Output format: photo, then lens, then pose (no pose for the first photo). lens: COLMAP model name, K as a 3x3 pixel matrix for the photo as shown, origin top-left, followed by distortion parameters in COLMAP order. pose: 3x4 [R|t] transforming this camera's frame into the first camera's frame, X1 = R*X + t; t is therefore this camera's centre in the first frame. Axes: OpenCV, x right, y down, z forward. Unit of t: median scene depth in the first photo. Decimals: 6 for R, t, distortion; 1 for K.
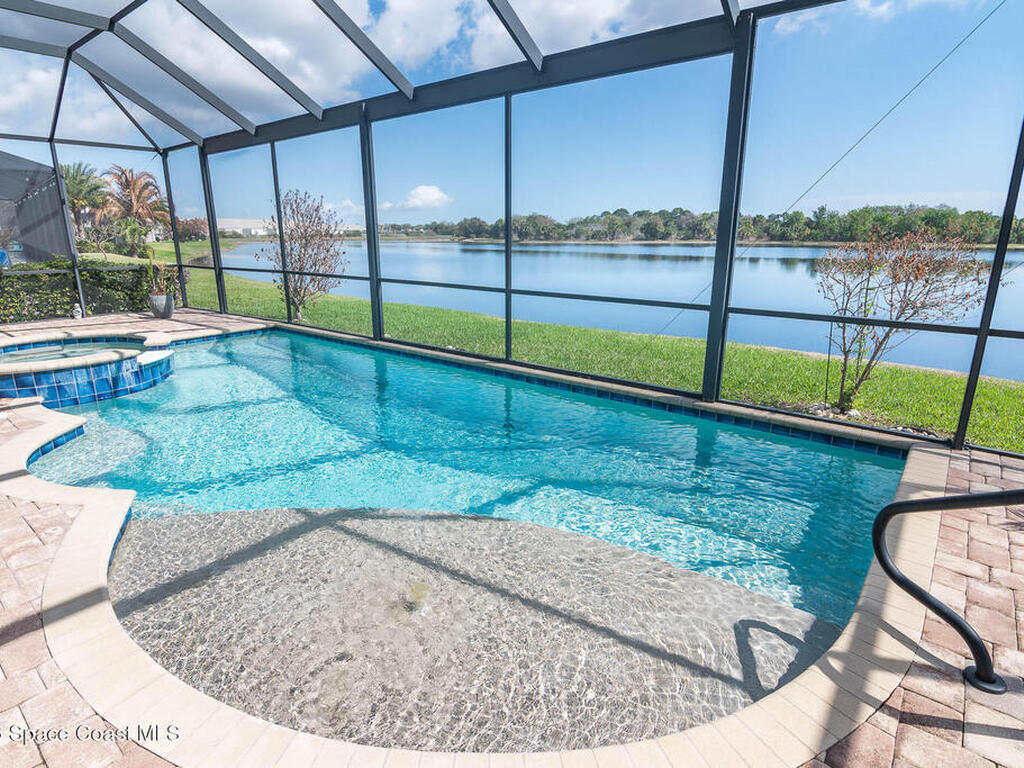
lens RADIAL K [[554.4, 0, 499.5], [0, 554.4, 379.6], [0, 0, 1]] dist [0.001471, -0.001830]
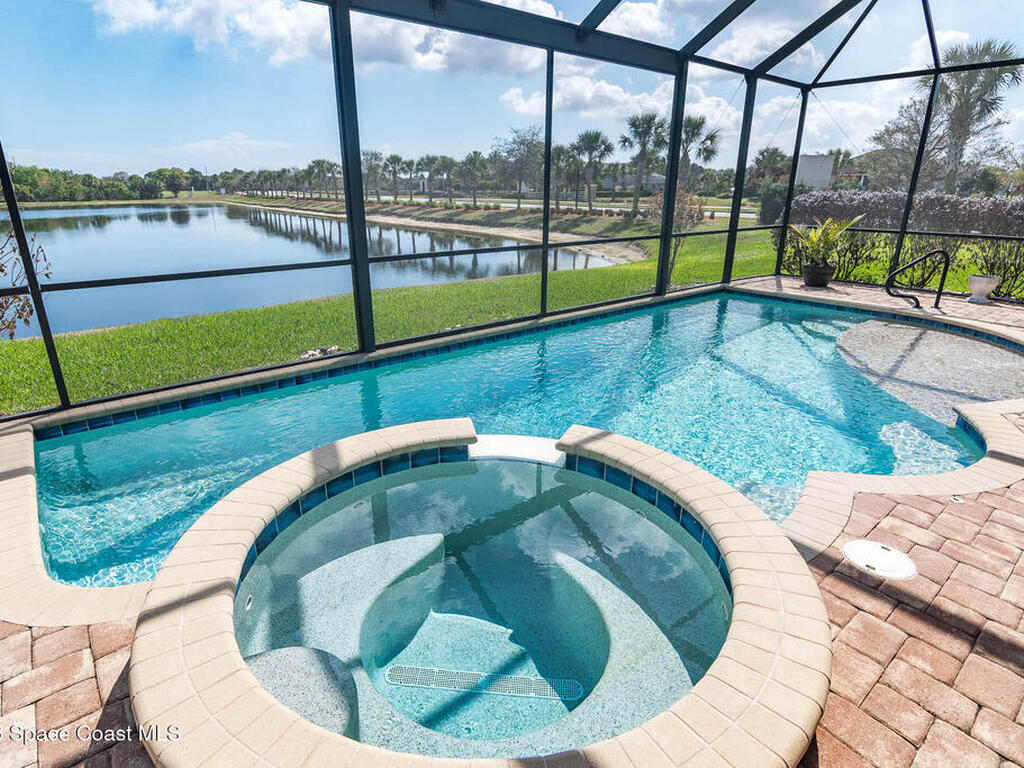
lens RADIAL K [[564.9, 0, 517.7], [0, 564.9, 384.5], [0, 0, 1]] dist [-0.007705, -0.002687]
pose [[0.191783, -0.320617, 0.927590, -0.815692], [0.252238, 0.929489, 0.269122, -0.168985], [-0.948470, 0.182360, 0.259132, 0.644667]]
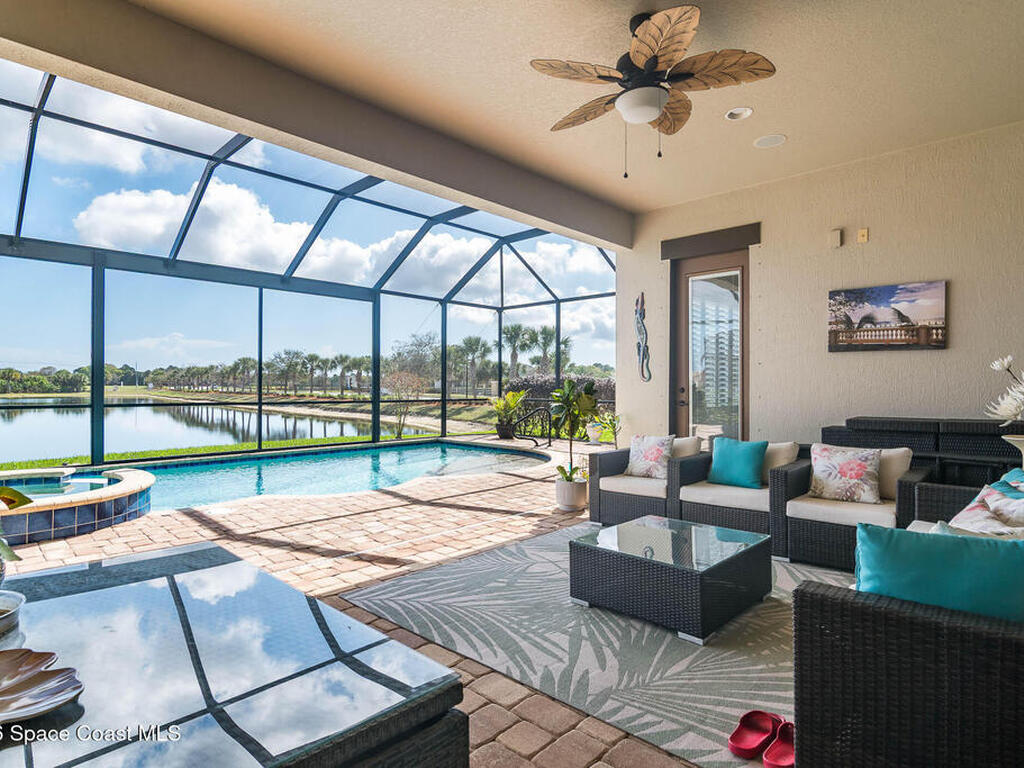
lens RADIAL K [[554.4, 0, 499.5], [0, 554.4, 379.6], [0, 0, 1]] dist [0.001471, -0.001830]
pose [[0.093264, 0.012647, 0.995561, -1.133232], [0.251371, 0.967227, -0.035836, -0.001357], [-0.963387, 0.253597, 0.087028, 0.164301]]
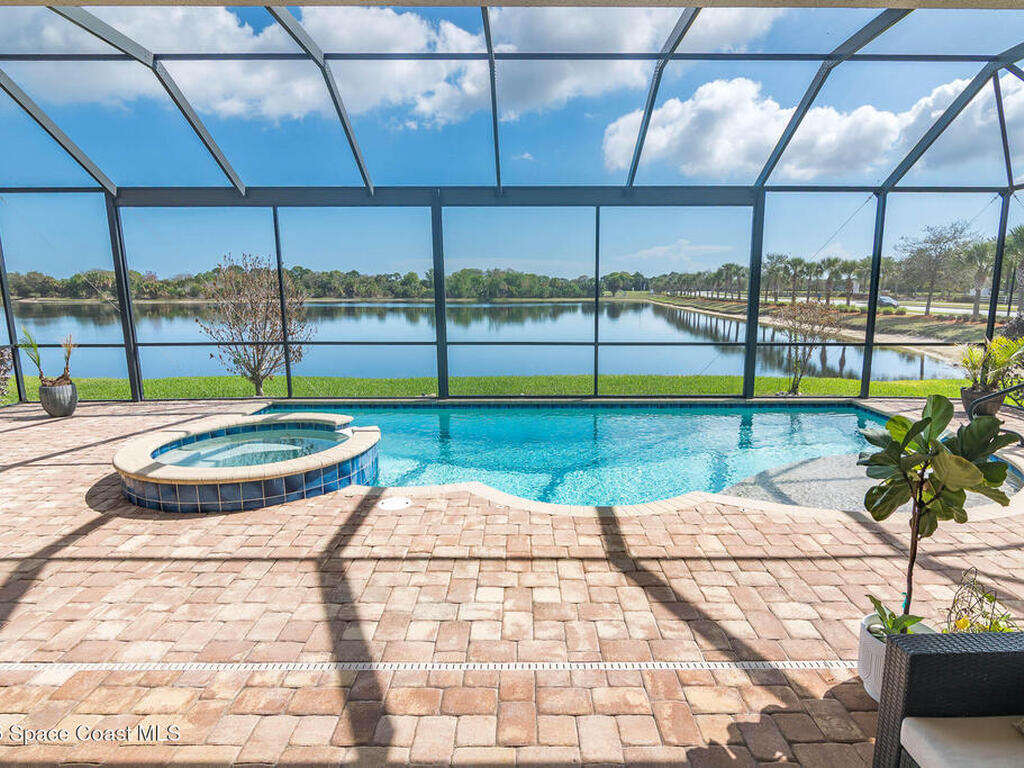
lens RADIAL K [[564.9, 0, 517.7], [0, 564.9, 384.5], [0, 0, 1]] dist [-0.007705, -0.002687]
pose [[0.775742, -0.103009, 0.622587, -0.773095], [0.160696, 0.986309, -0.037038, -0.033399], [-0.610247, 0.128779, 0.781674, 0.048794]]
